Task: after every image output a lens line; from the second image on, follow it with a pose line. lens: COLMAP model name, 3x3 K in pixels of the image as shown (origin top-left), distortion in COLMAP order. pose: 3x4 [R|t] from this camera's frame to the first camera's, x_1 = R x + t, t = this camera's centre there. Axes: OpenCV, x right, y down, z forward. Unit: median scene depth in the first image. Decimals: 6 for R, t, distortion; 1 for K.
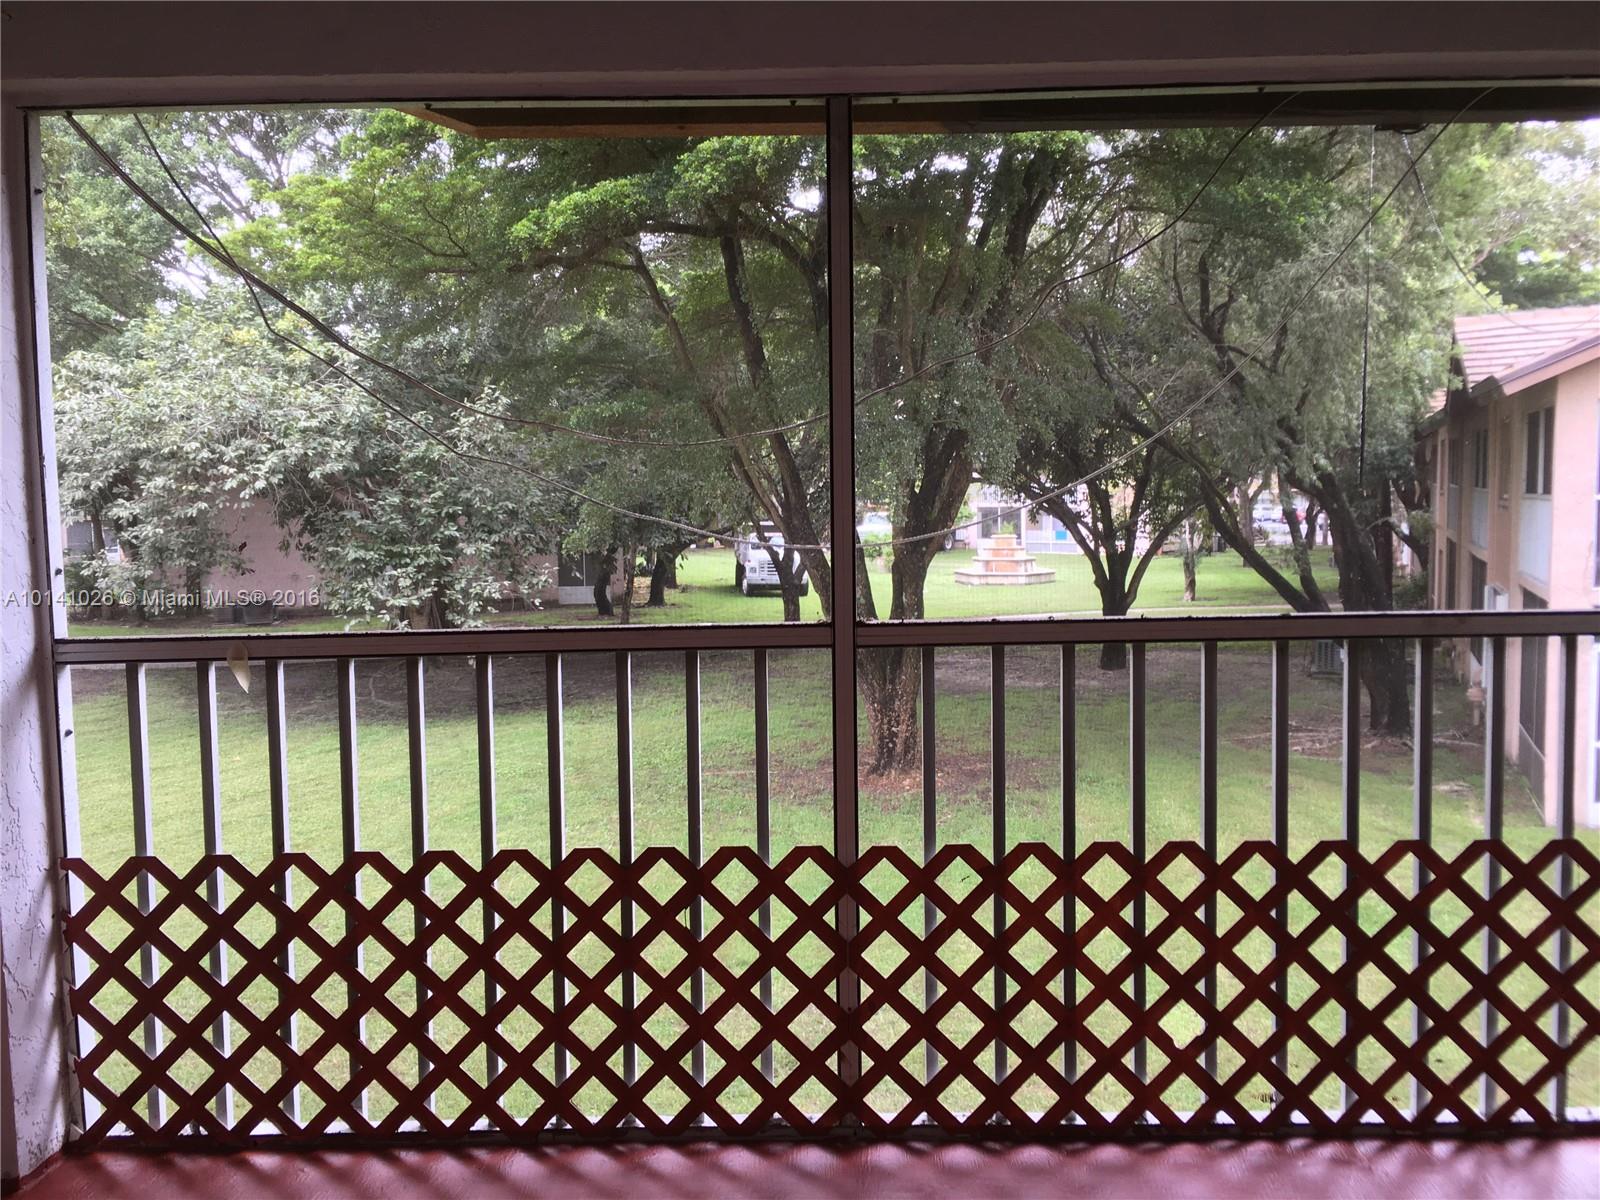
lens RADIAL K [[1372.7, 0, 801.1], [0, 1372.7, 598.8], [0, 0, 1]] dist [0.034101, -0.005201]
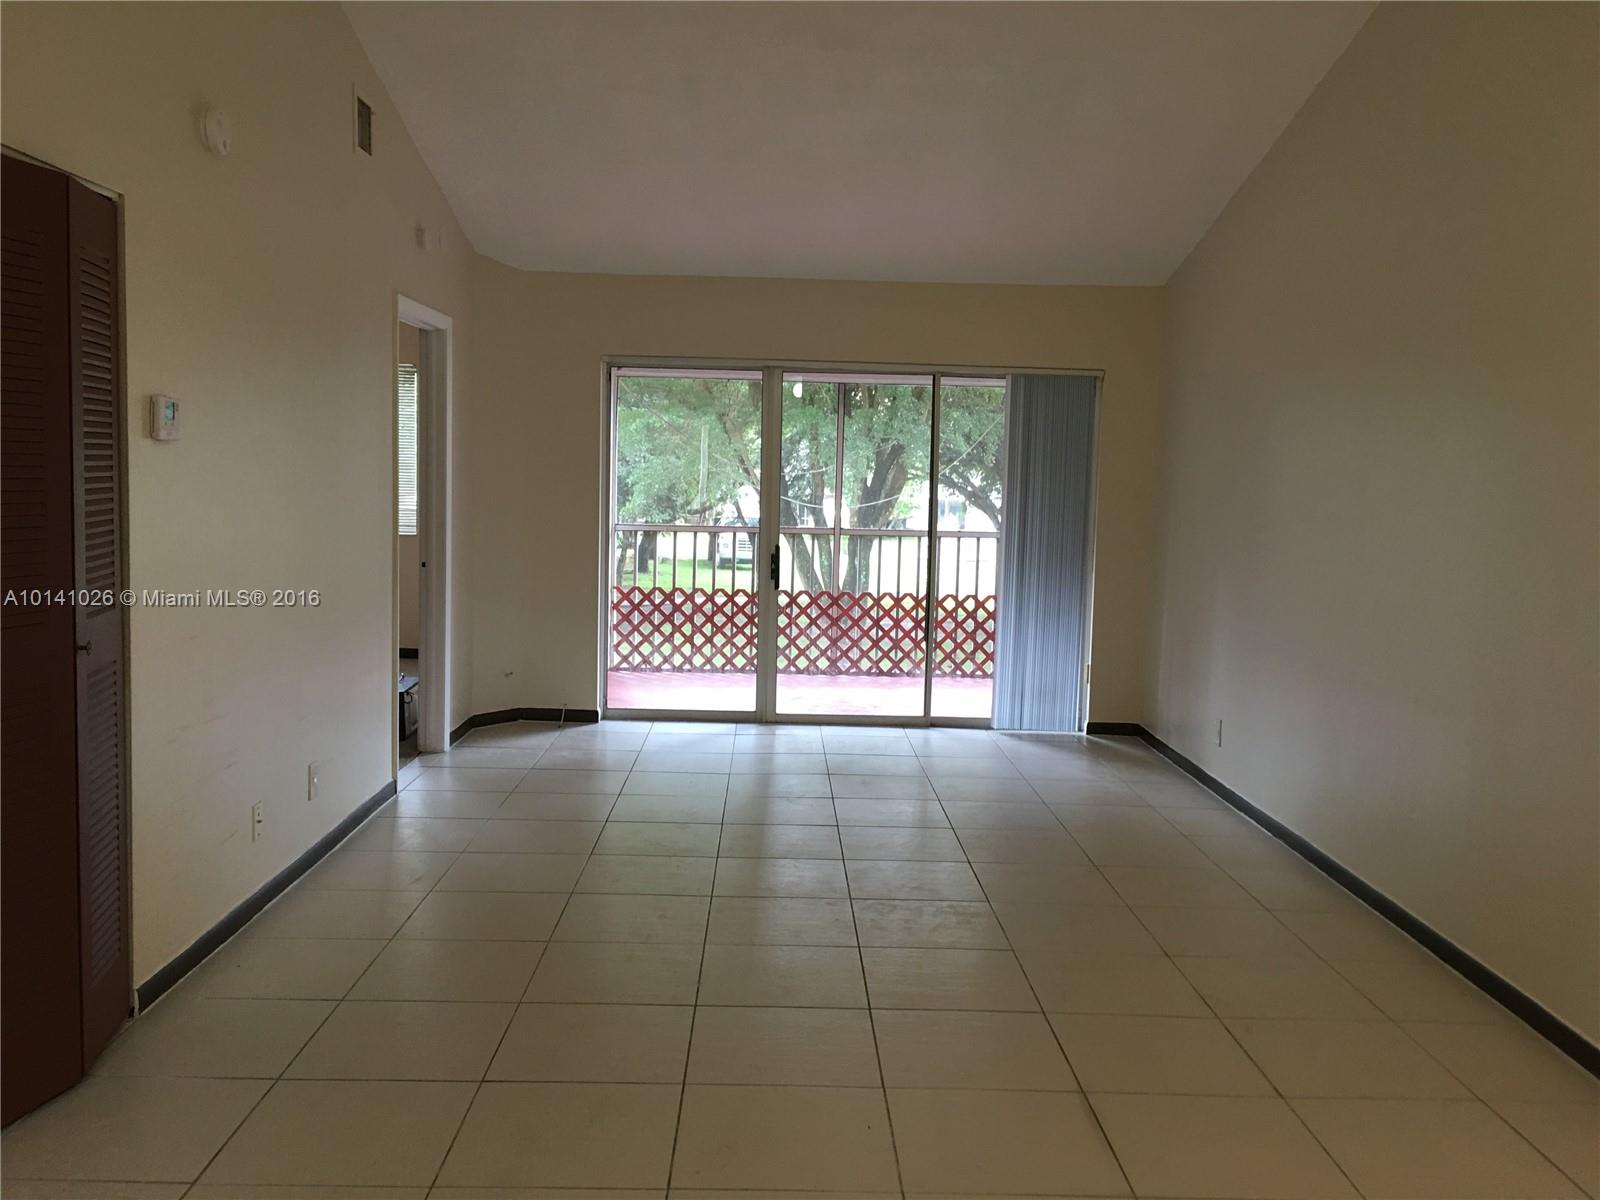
lens RADIAL K [[1372.7, 0, 799.7], [0, 1372.7, 598.7], [0, 0, 1]] dist [0.034101, -0.005201]
pose [[0.998700, 0.038474, 0.033444, -0.173682], [-0.038825, 0.999197, 0.009928, 0.165161], [-0.033035, -0.011214, 0.999391, -2.499497]]
